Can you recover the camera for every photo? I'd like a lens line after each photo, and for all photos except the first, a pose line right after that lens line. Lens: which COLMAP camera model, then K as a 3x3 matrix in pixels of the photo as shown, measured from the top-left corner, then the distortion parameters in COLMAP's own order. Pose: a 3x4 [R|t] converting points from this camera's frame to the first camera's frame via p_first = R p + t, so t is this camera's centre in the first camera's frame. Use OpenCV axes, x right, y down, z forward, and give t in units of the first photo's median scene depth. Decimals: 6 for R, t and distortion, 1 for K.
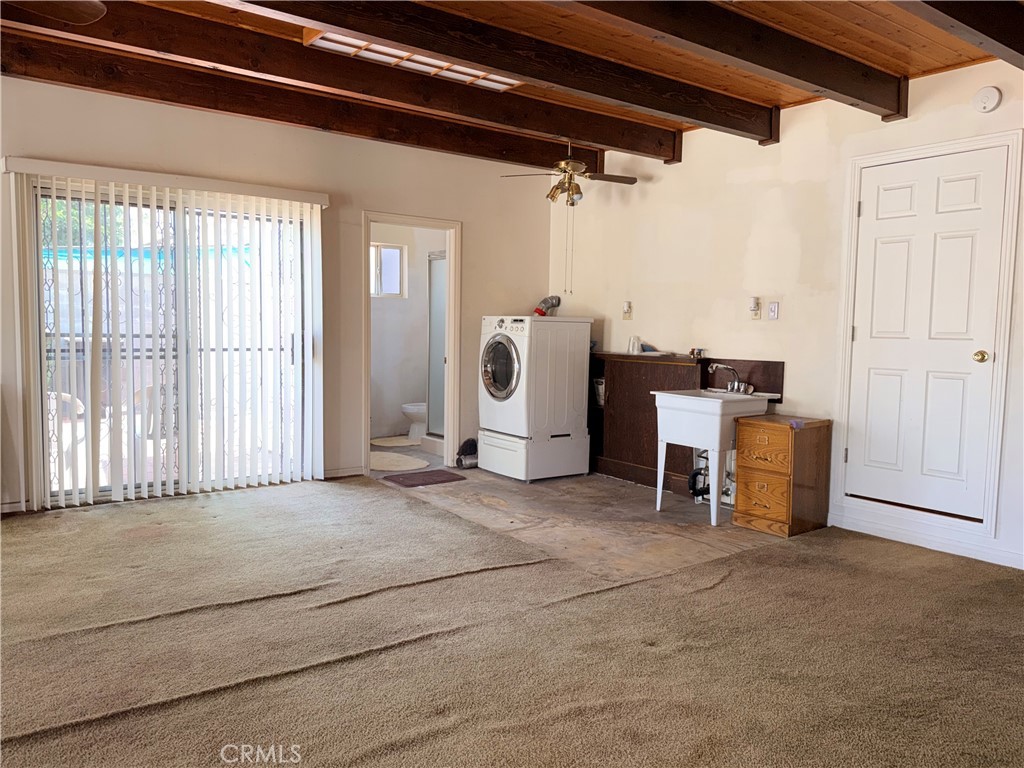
lens RADIAL K [[764.5, 0, 512.0], [0, 764.5, 384.0], [0, 0, 1]] dist [-0.006445, -0.003679]
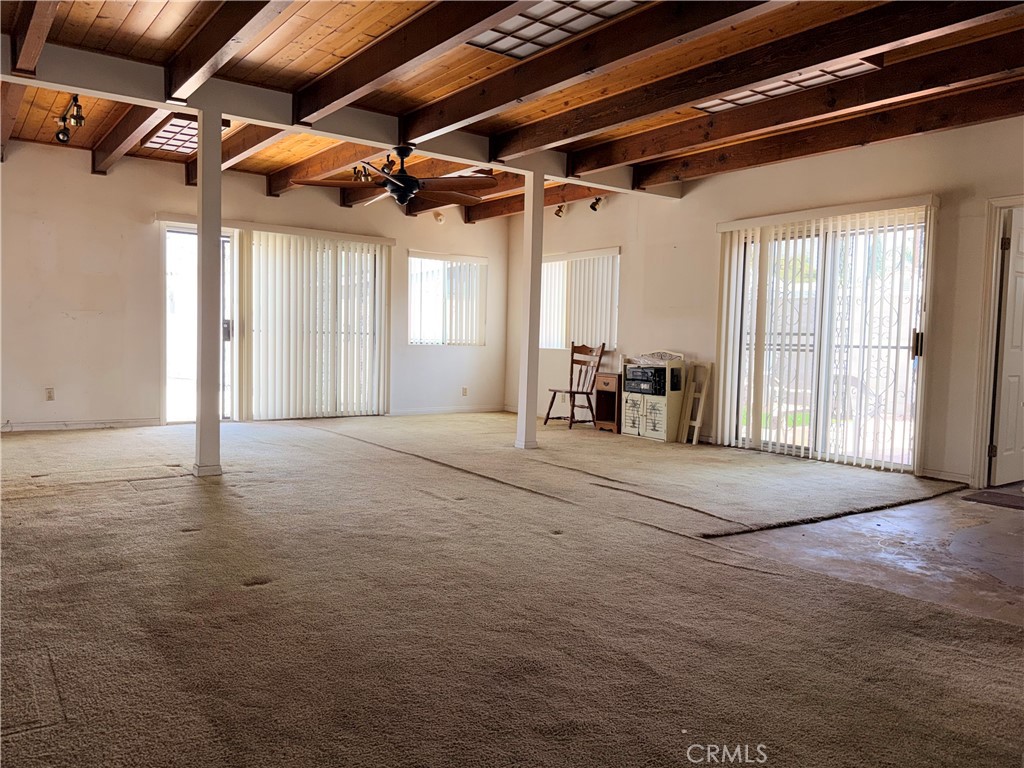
lens RADIAL K [[764.5, 0, 512.0], [0, 764.5, 384.0], [0, 0, 1]] dist [-0.006445, -0.003679]
pose [[0.000974, 0.039132, -0.999234, 0.863447], [-0.100792, 0.994149, 0.038835, 0.022724], [0.994907, 0.100677, 0.004913, 0.509636]]
